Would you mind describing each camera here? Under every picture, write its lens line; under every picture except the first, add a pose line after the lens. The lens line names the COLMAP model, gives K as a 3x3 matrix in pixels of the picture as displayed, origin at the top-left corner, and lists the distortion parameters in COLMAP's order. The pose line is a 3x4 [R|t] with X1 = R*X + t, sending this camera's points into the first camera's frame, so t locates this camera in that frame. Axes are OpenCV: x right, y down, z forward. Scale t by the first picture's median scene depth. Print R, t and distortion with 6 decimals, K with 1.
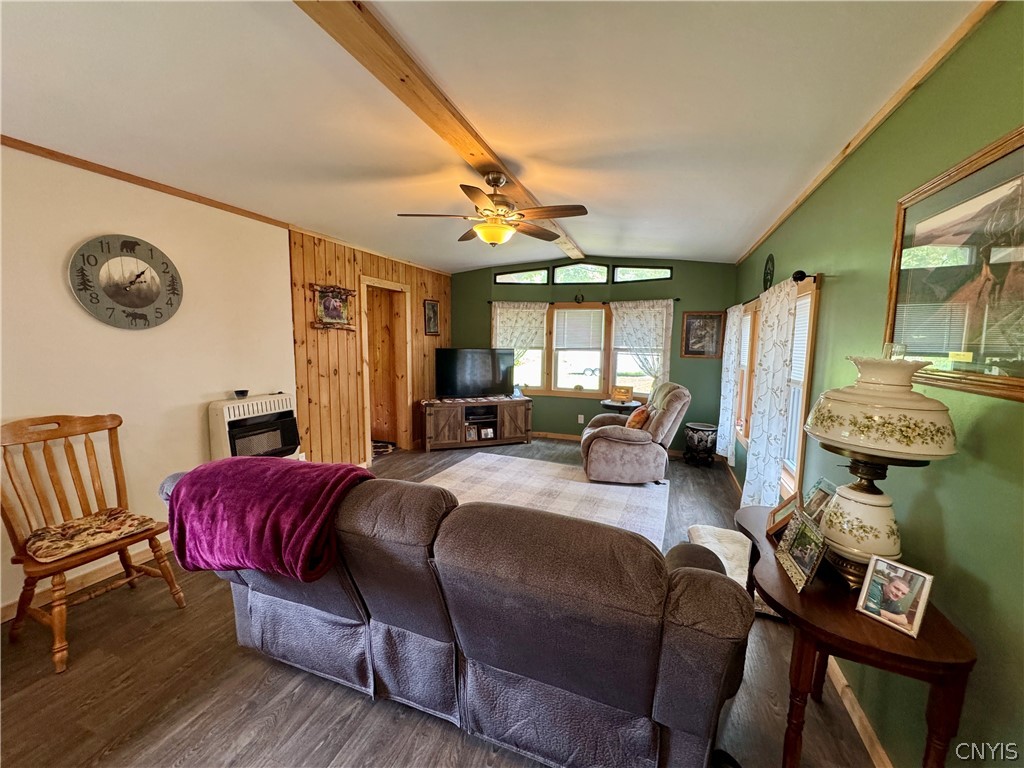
lens RADIAL K [[410.0, 0, 507.8], [0, 410.0, 357.2], [0, 0, 1]] dist [-0.002603, 0.000152]
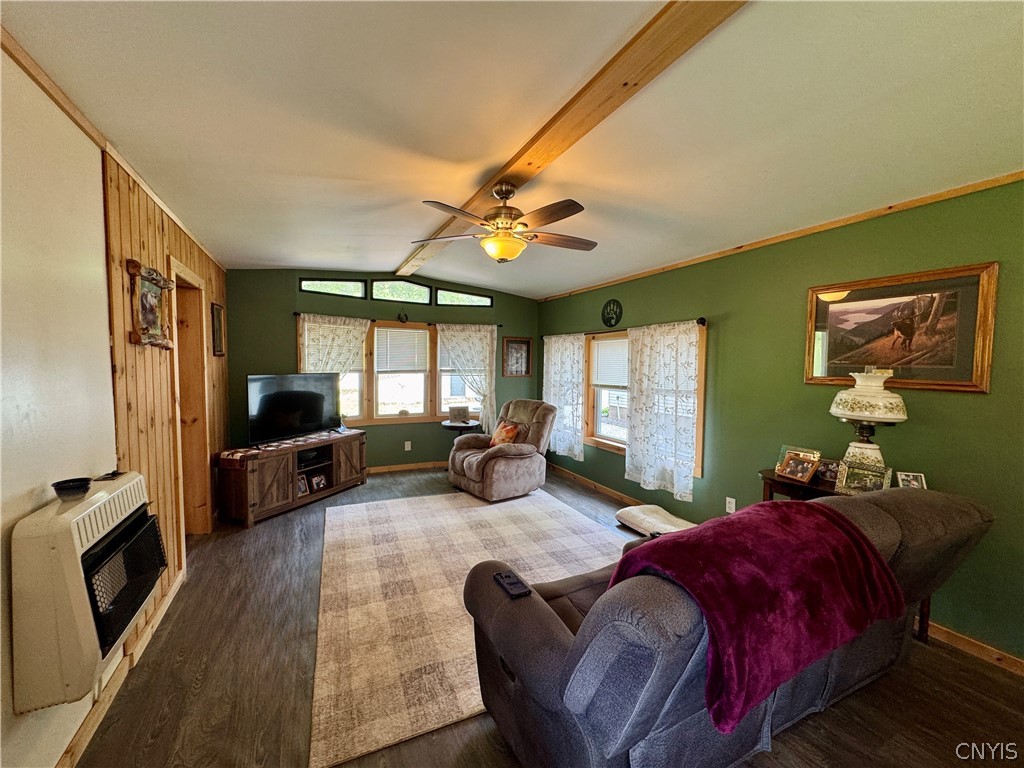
lens RADIAL K [[410.0, 0, 507.7], [0, 410.0, 359.9], [0, 0, 1]] dist [-0.002603, 0.000152]
pose [[0.690415, -0.001734, 0.723411, -0.368696], [0.031736, 0.999107, -0.027894, -0.013250], [-0.722717, 0.042217, 0.689853, 0.194863]]
